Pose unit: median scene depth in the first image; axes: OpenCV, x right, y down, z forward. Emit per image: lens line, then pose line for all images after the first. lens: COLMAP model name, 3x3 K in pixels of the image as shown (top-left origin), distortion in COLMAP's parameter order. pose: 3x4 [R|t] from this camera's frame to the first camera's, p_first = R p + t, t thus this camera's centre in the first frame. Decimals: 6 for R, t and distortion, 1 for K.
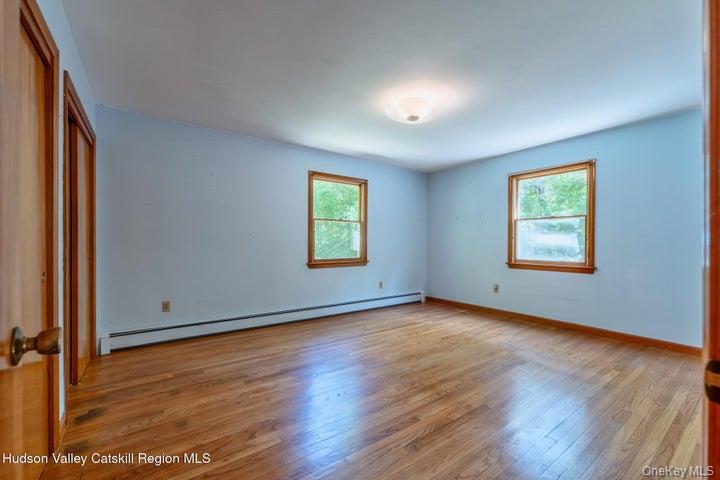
lens RADIAL K [[293.8, 0, 363.1], [0, 293.8, 243.5], [0, 0, 1]] dist [-0.000424, 0.000064]
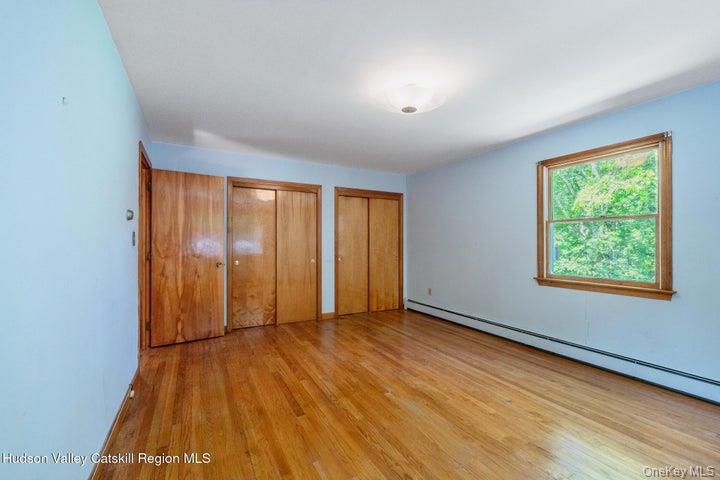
lens RADIAL K [[293.8, 0, 363.1], [0, 293.8, 243.5], [0, 0, 1]] dist [-0.000424, 0.000064]
pose [[-0.105579, -0.003018, -0.994406, 0.905156], [-0.006678, 0.999975, -0.002326, -0.029687], [0.994389, 0.006395, -0.105596, 0.840791]]
